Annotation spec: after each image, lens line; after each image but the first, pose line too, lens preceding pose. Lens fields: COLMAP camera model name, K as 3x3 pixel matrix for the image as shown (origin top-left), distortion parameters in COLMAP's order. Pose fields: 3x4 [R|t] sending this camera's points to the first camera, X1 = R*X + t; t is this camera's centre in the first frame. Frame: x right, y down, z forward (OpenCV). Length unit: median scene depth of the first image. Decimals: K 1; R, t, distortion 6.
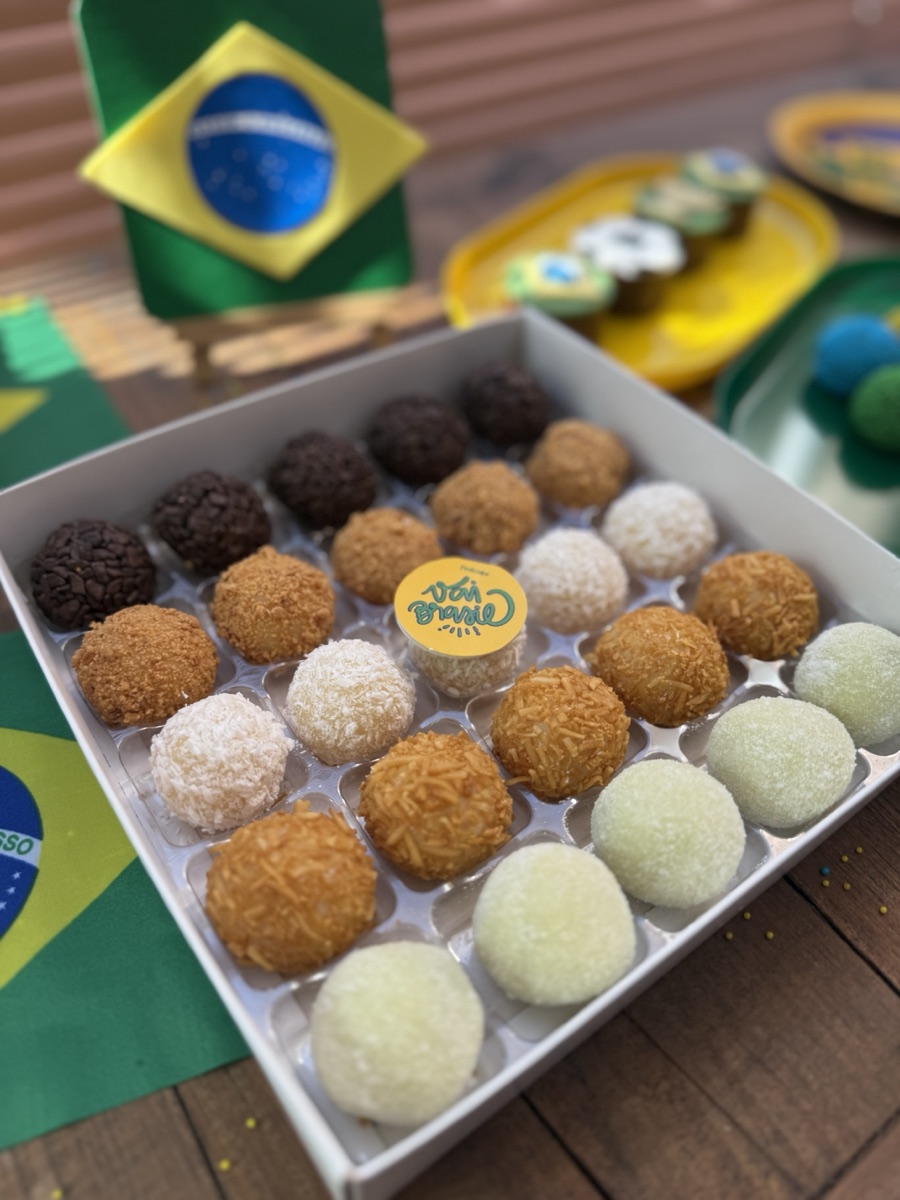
lens RADIAL K [[817.4, 0, 450.0], [0, 817.4, 600.0], [0, 0, 1]] dist [0.021076, -0.037058]
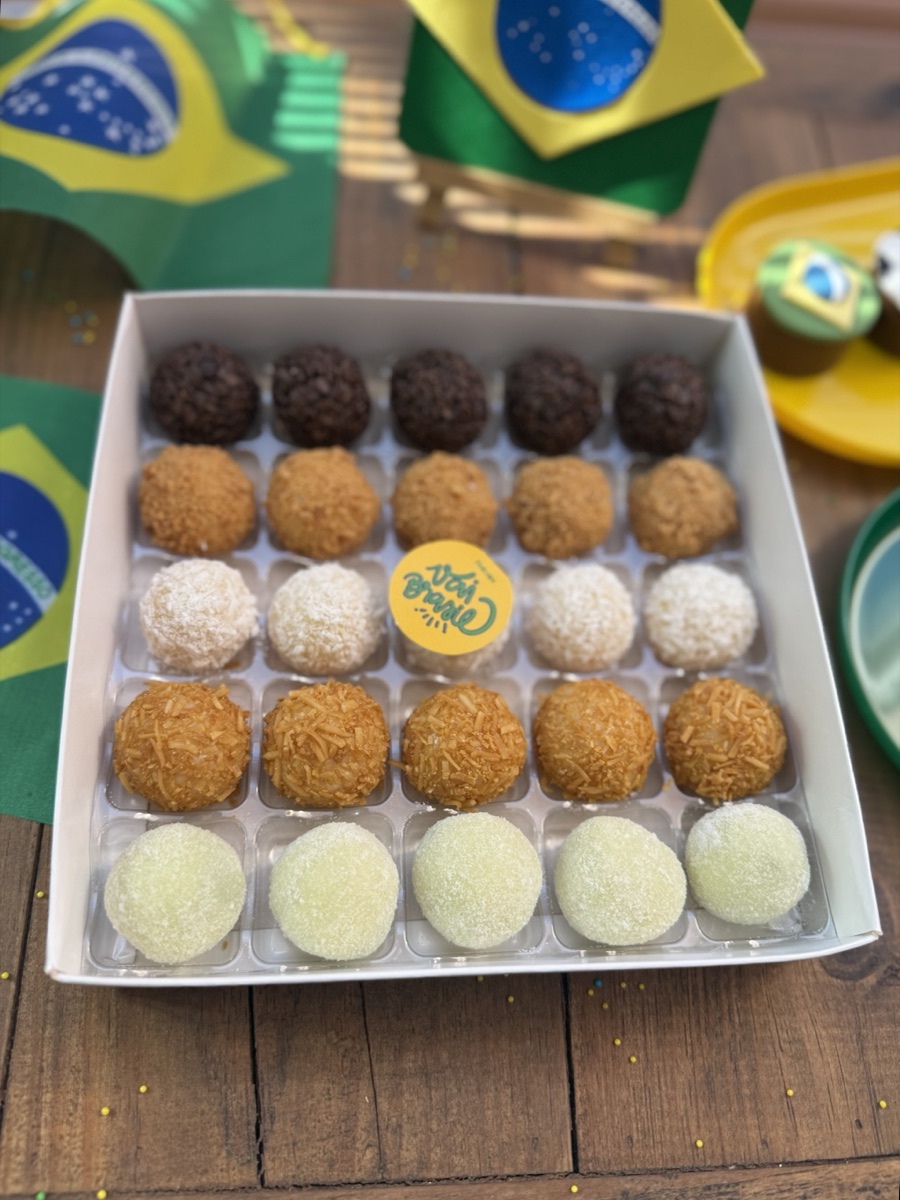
lens RADIAL K [[848.4, 0, 450.0], [0, 848.4, 600.0], [0, 0, 1]] dist [0.061632, -0.114191]
pose [[0.843817, 0.510499, -0.165422, 0.206743], [-0.455977, 0.844610, 0.280568, -0.313772], [0.282947, -0.161320, 0.945472, -0.050532]]
